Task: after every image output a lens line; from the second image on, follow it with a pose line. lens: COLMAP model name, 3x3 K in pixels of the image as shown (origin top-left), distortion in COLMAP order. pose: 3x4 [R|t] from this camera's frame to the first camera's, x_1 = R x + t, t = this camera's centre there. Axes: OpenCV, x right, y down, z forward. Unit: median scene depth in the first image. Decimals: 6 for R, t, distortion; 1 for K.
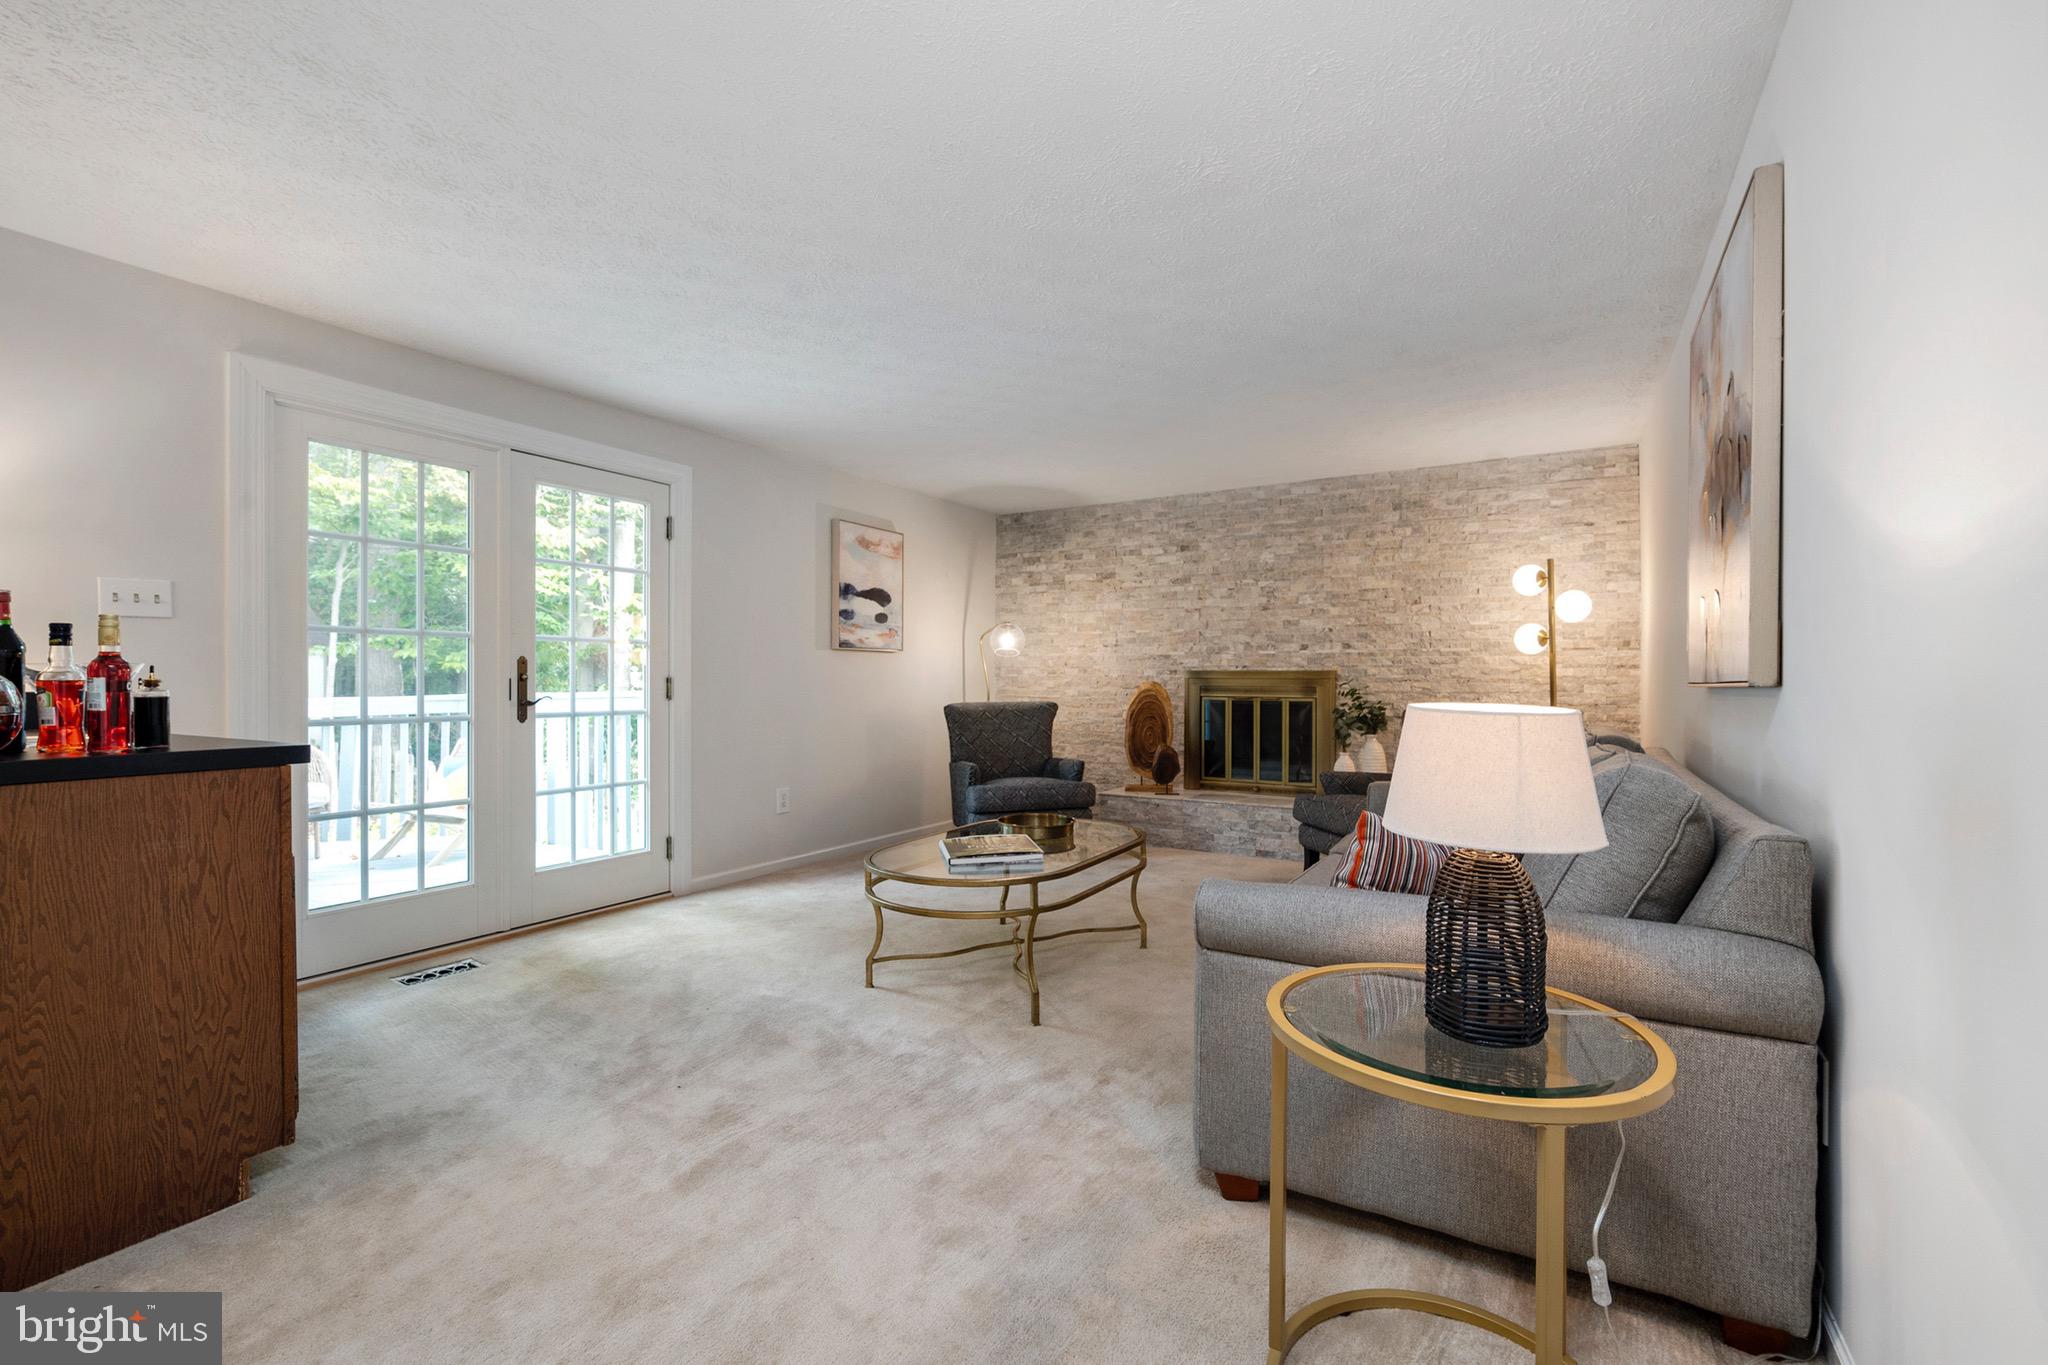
lens RADIAL K [[877.4, 0, 1027.2], [0, 877.4, 682.1], [0, 0, 1]] dist [0.001721, -0.000651]
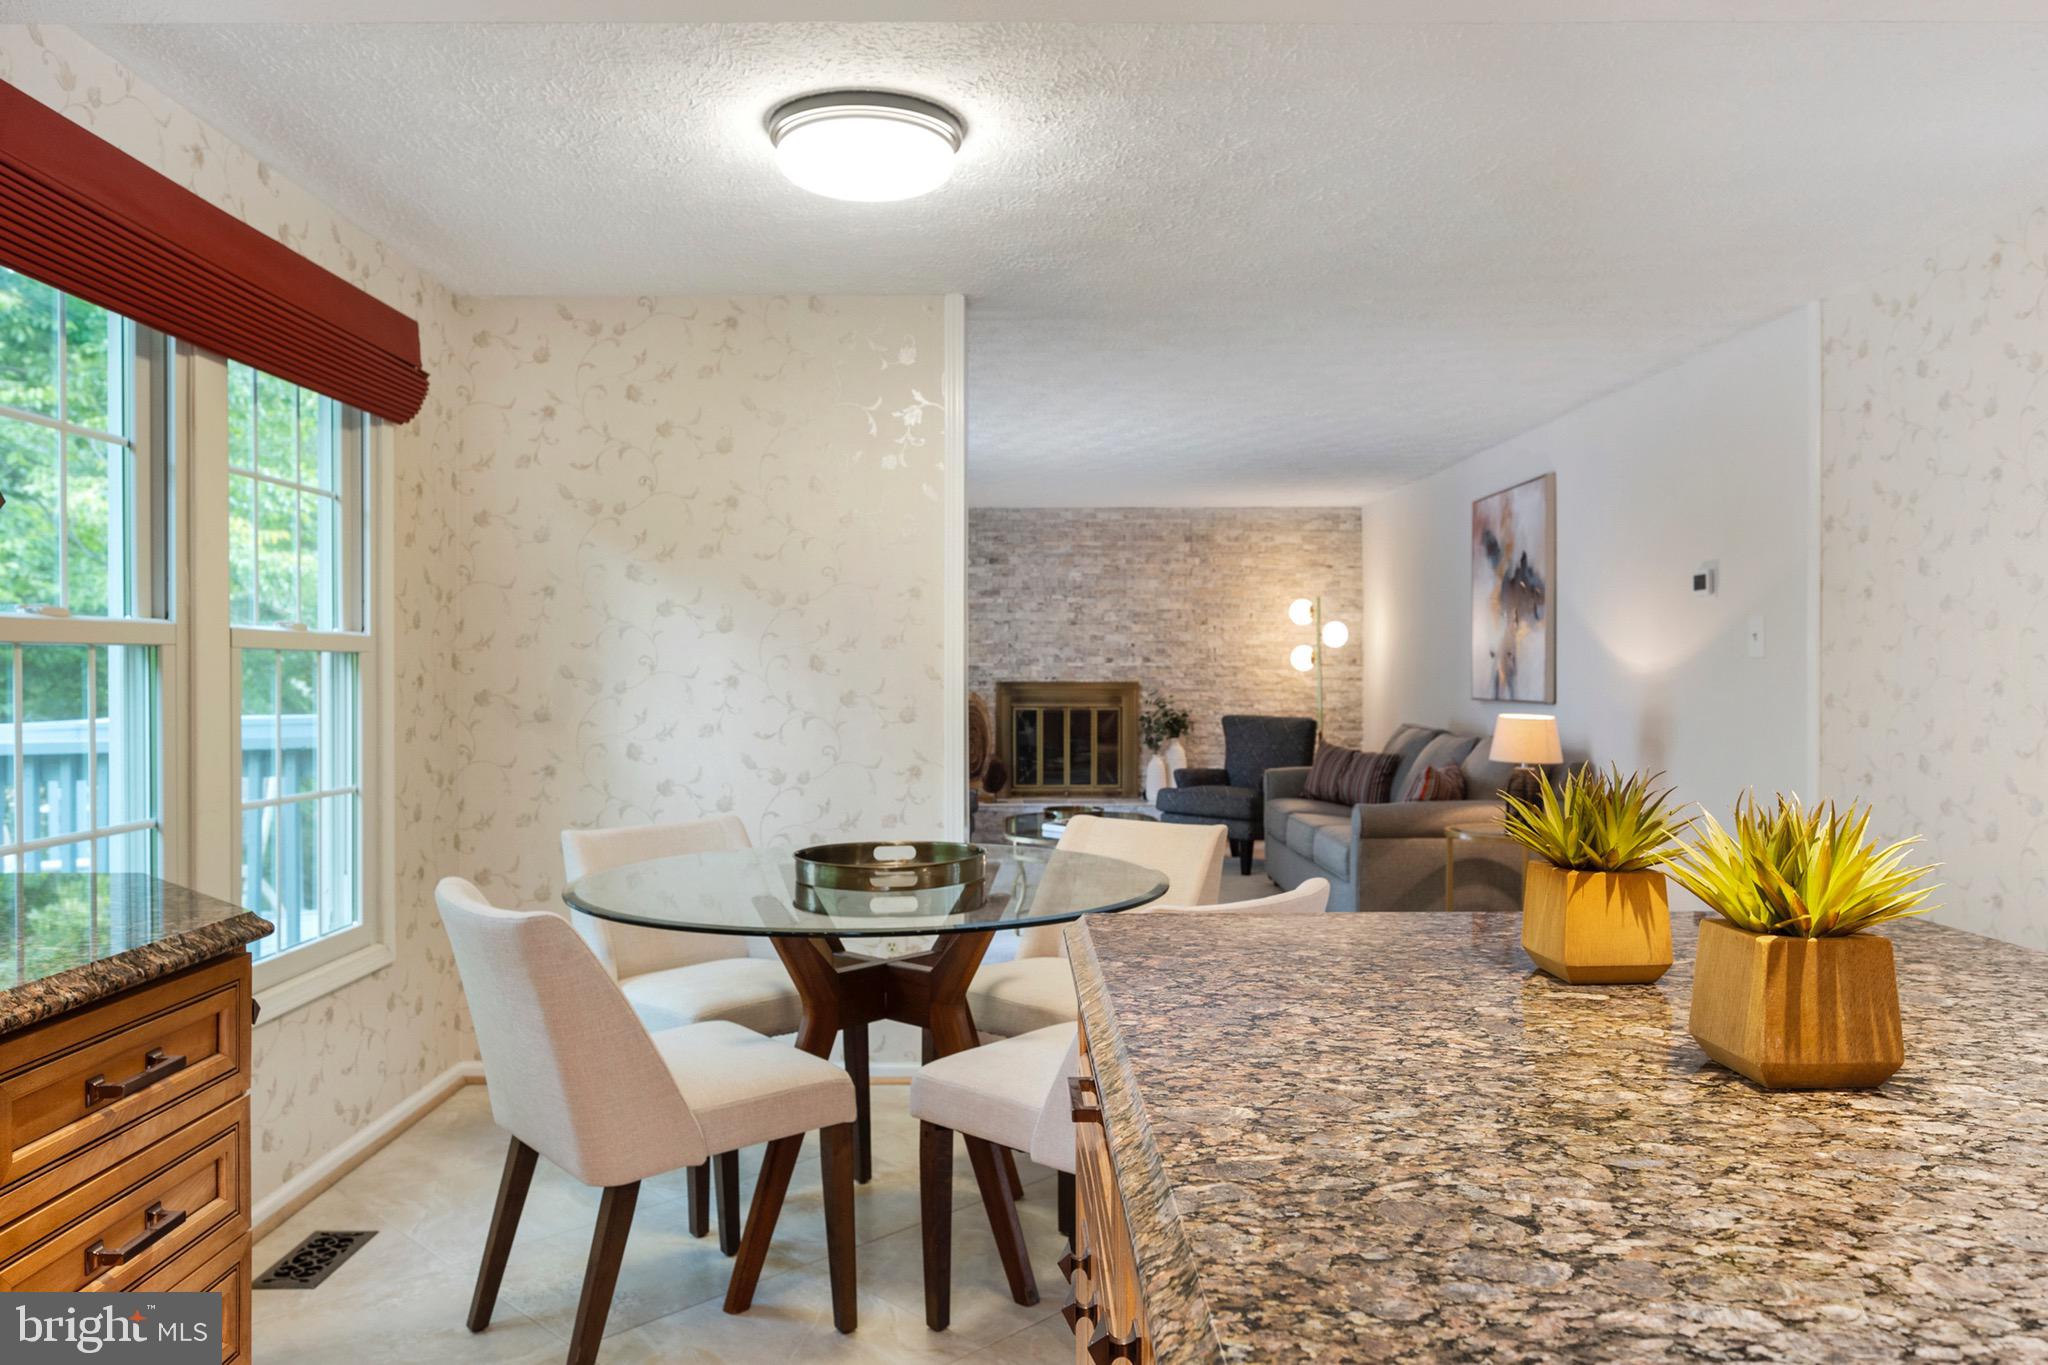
lens RADIAL K [[1386.9, 0, 1012.6], [0, 1386.9, 671.6], [0, 0, 1]] dist [-0.011355, -0.002676]
pose [[0.859921, -0.004411, 0.510409, -0.674228], [0.005033, 0.999987, 0.000163, -0.026849], [-0.510403, 0.002428, 0.859932, -0.423081]]
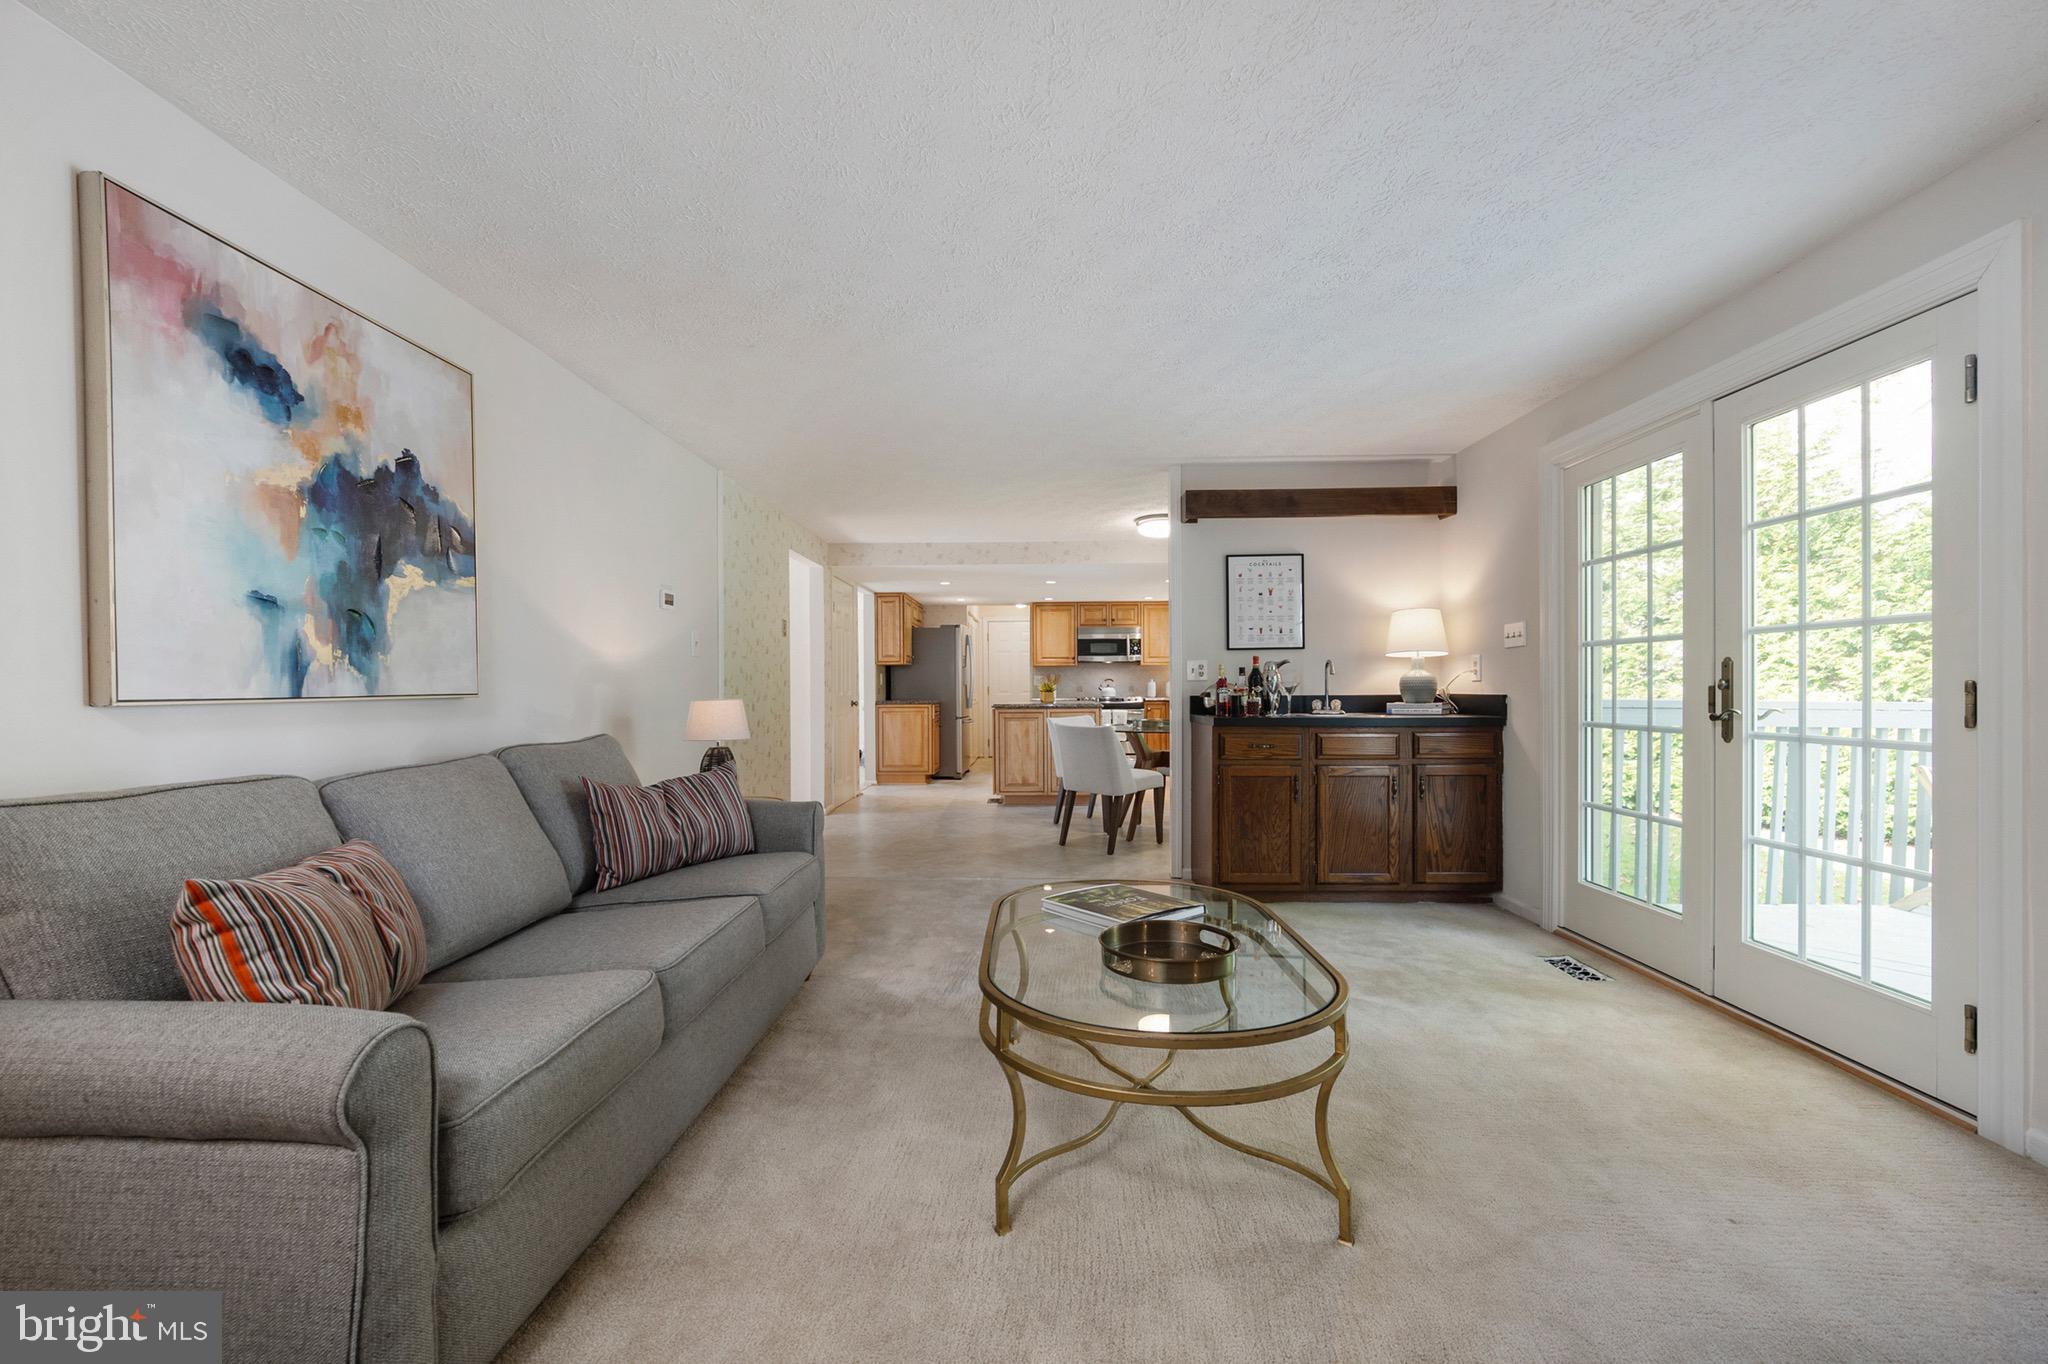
lens RADIAL K [[812.0, 0, 1023.8], [0, 812.0, 691.4], [0, 0, 1]] dist [-0.001970, -0.000482]
pose [[-0.873230, 0.005212, -0.487281, 0.212871], [0.002601, 0.999978, 0.006034, -0.003543], [0.487302, 0.004002, -0.873224, 0.871986]]
